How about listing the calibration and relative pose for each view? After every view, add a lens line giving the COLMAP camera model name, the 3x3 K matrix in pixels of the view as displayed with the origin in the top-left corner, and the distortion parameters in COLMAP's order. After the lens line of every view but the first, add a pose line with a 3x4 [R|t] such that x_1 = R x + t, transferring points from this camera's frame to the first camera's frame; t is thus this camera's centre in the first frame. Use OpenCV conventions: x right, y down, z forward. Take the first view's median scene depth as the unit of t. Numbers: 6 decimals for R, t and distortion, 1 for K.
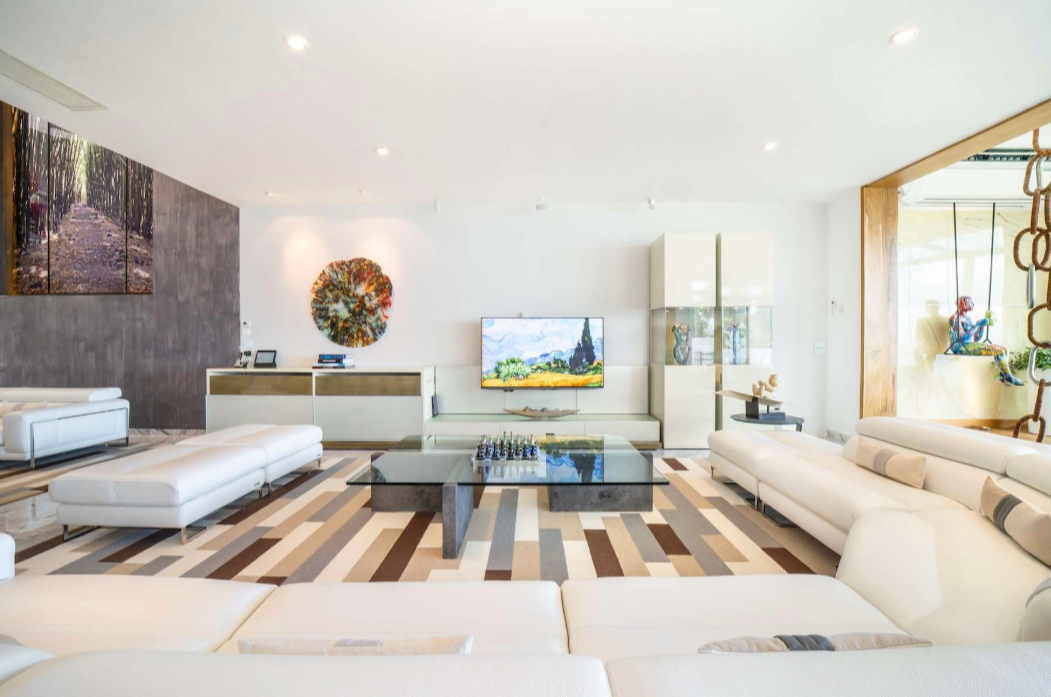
lens RADIAL K [[418.4, 0, 527.2], [0, 418.4, 344.4], [0, 0, 1]] dist [-0.011094, -0.000126]
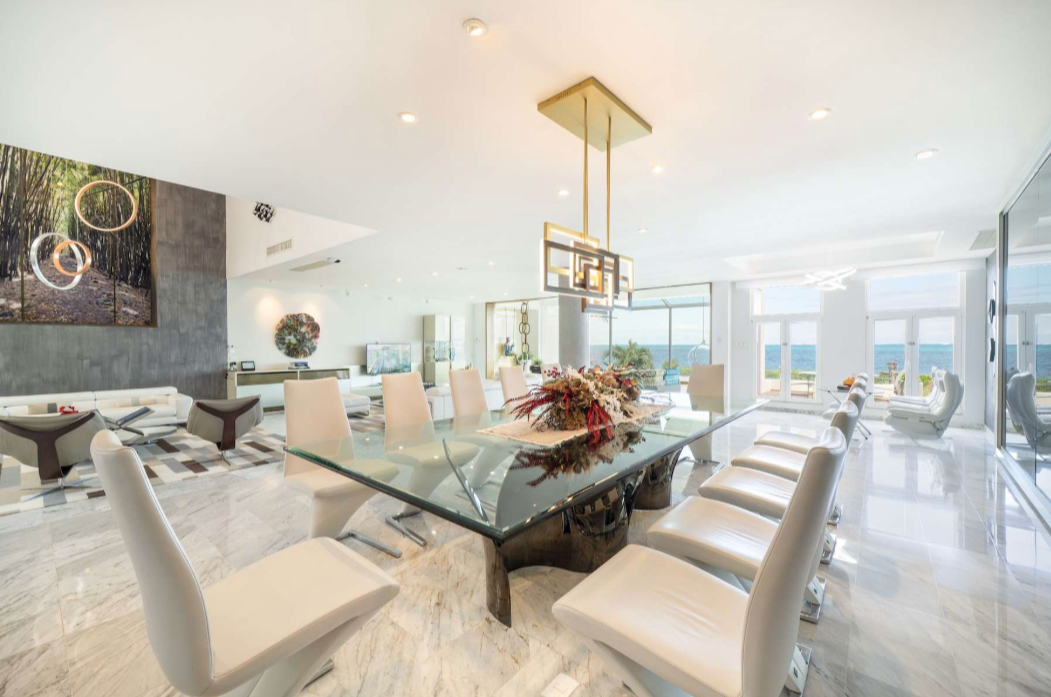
lens RADIAL K [[418.4, 0, 522.3], [0, 418.4, 348.2], [0, 0, 1]] dist [-0.011094, -0.000126]
pose [[0.636964, -0.006664, 0.770865, -1.234156], [0.001783, 0.999973, 0.007171, -0.052308], [-0.770892, -0.003193, 0.636958, -1.034305]]
